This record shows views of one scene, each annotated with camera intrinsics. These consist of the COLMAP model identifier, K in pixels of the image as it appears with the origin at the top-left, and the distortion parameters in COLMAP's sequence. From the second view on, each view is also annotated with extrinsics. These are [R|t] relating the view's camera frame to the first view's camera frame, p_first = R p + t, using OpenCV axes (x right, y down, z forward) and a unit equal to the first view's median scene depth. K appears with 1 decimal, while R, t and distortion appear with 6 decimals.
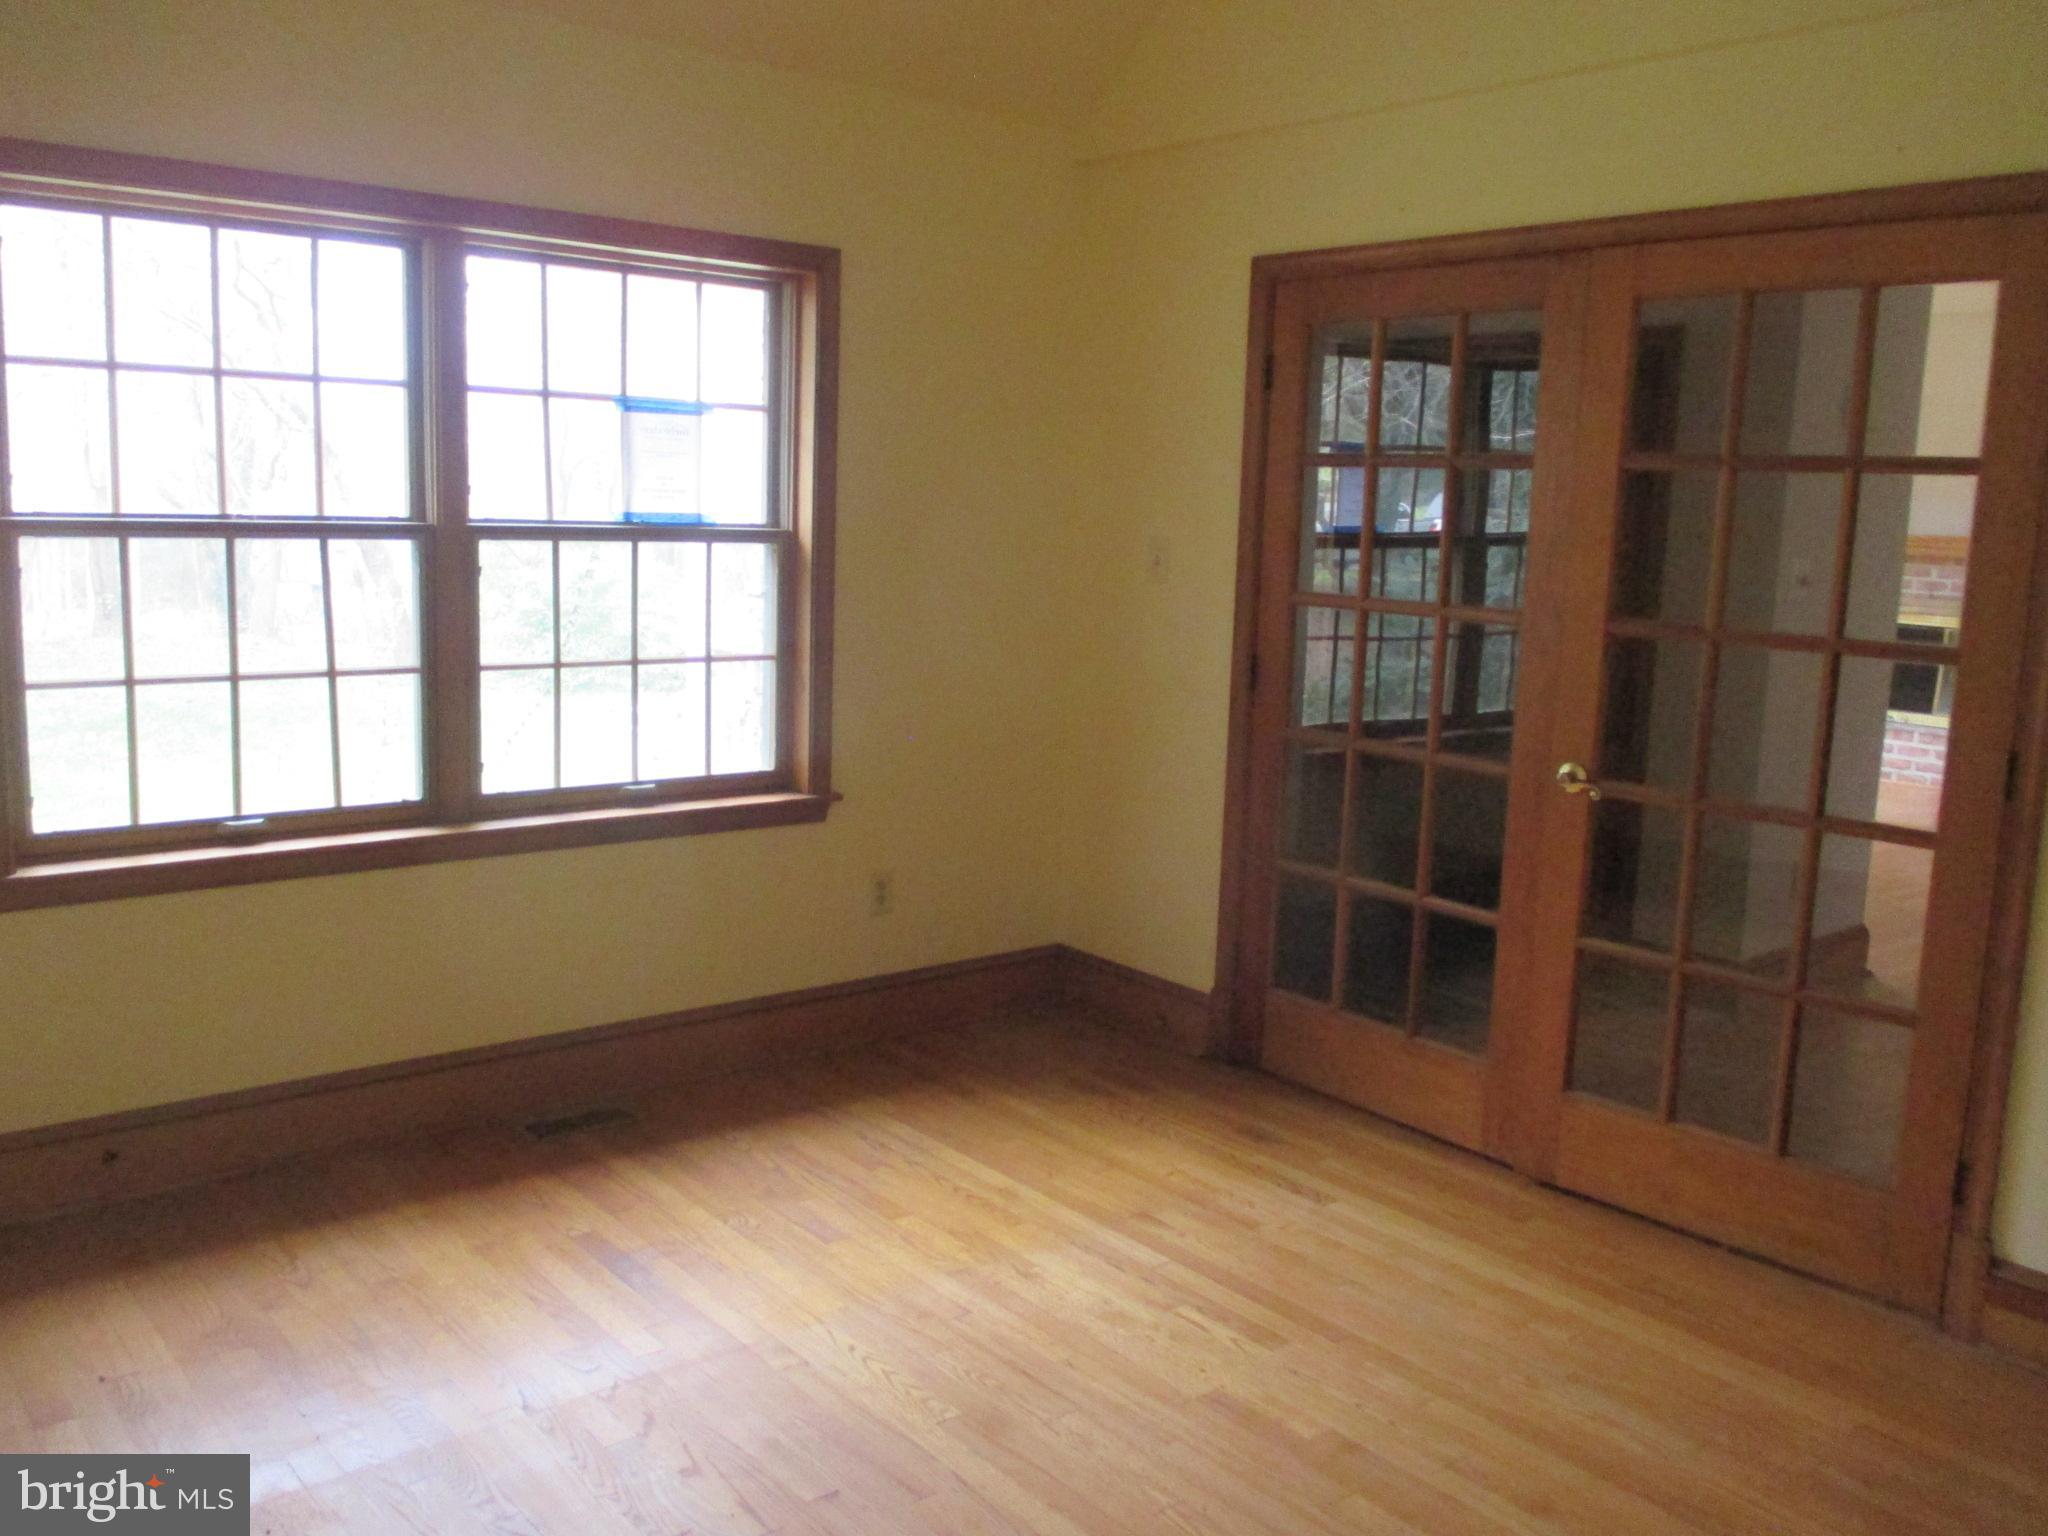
lens RADIAL K [[1760.4, 0, 1024.0], [0, 1760.4, 768.0], [0, 0, 1]] dist [0.002252, -0.002194]
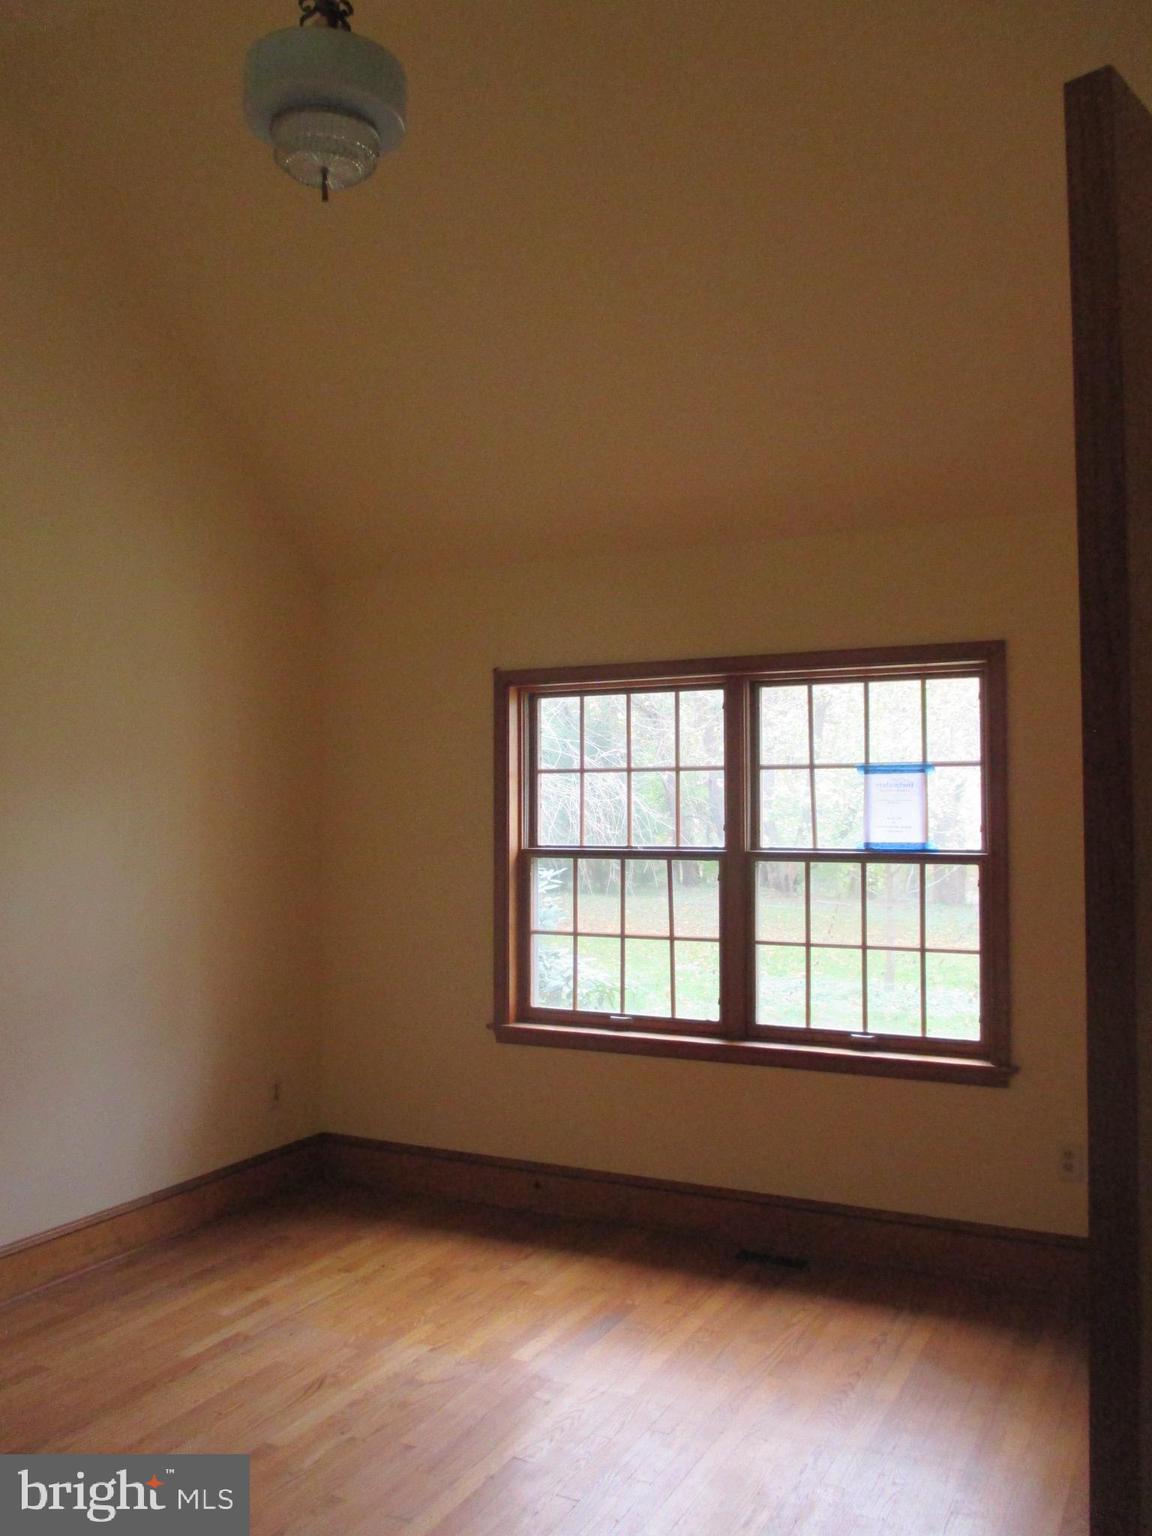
lens RADIAL K [[1366.9, 0, 576.0], [0, 1366.9, 768.0], [0, 0, 1]] dist [-0.008123, -0.004570]
pose [[0.370210, -0.050611, -0.927569, 0.759812], [-0.117303, 0.987975, -0.100724, -0.067969], [0.921512, 0.146096, 0.359821, 0.385957]]
